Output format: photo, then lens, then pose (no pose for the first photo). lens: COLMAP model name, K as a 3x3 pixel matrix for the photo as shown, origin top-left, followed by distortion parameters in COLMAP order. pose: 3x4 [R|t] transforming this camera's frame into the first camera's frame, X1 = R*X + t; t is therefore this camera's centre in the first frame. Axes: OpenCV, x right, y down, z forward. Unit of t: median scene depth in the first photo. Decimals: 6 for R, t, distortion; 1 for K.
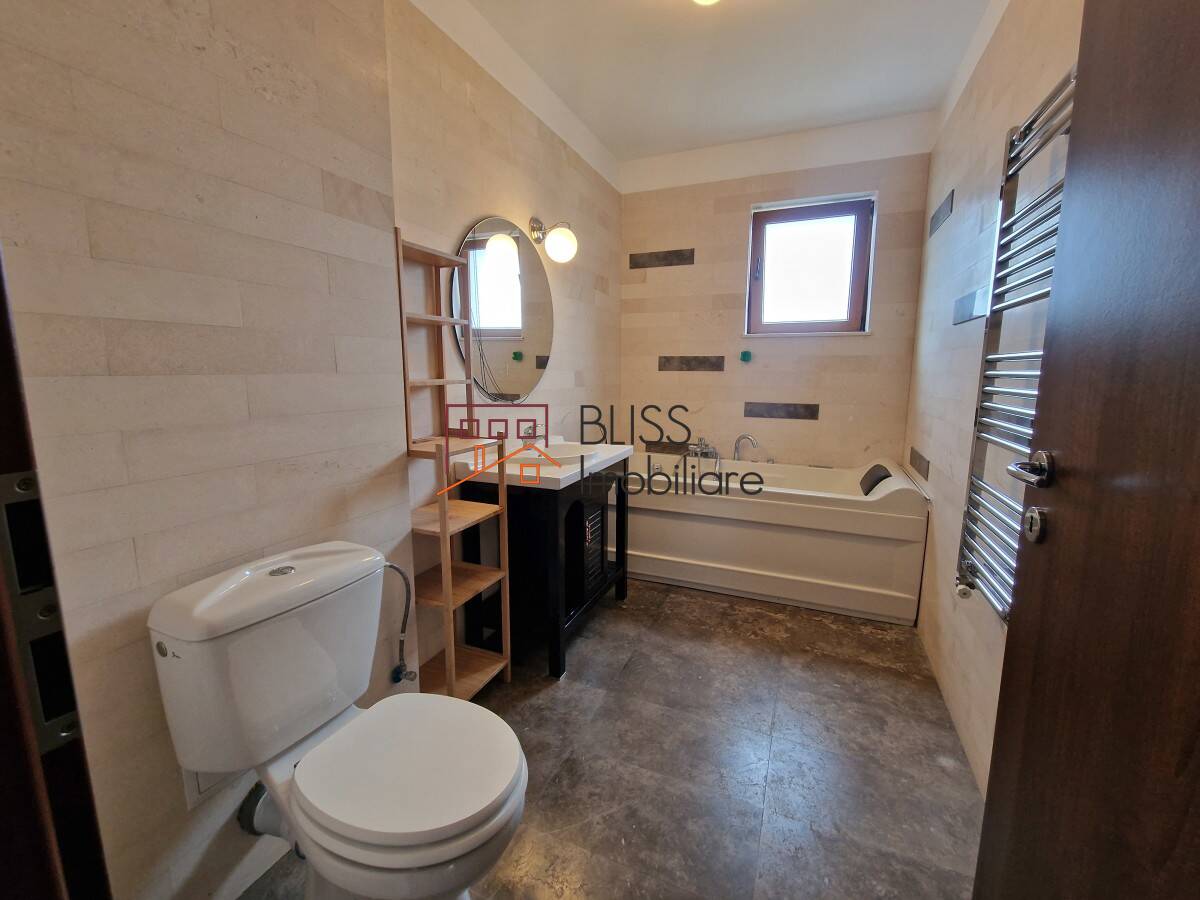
lens RADIAL K [[495.2, 0, 603.1], [0, 495.2, 448.9], [0, 0, 1]] dist [-0.001891, -0.003253]
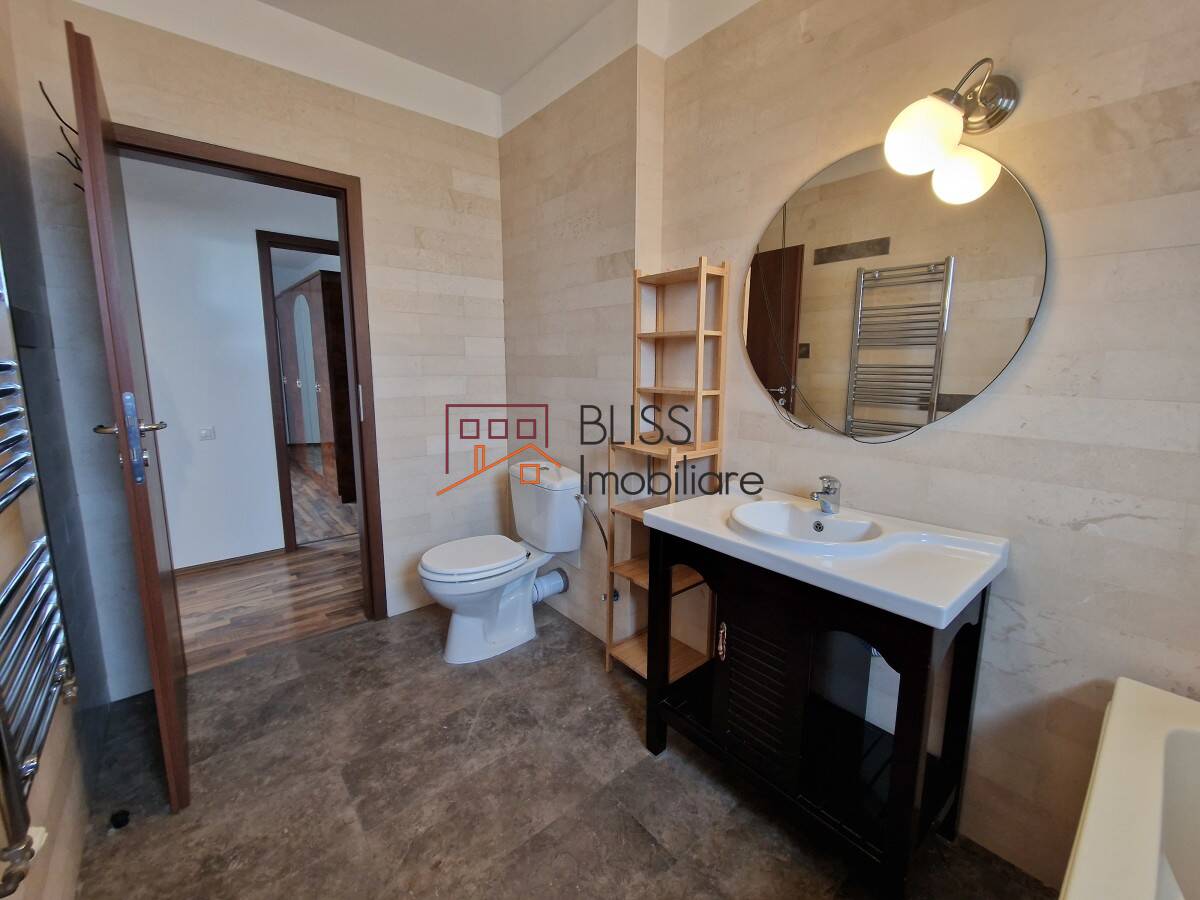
lens RADIAL K [[495.2, 0, 605.0], [0, 495.2, 446.8], [0, 0, 1]] dist [-0.001891, -0.003253]
pose [[-0.464949, 0.117338, -0.877527, 0.792373], [-0.152969, 0.965624, 0.210167, -0.242382], [0.872022, 0.231951, -0.431017, 1.524935]]
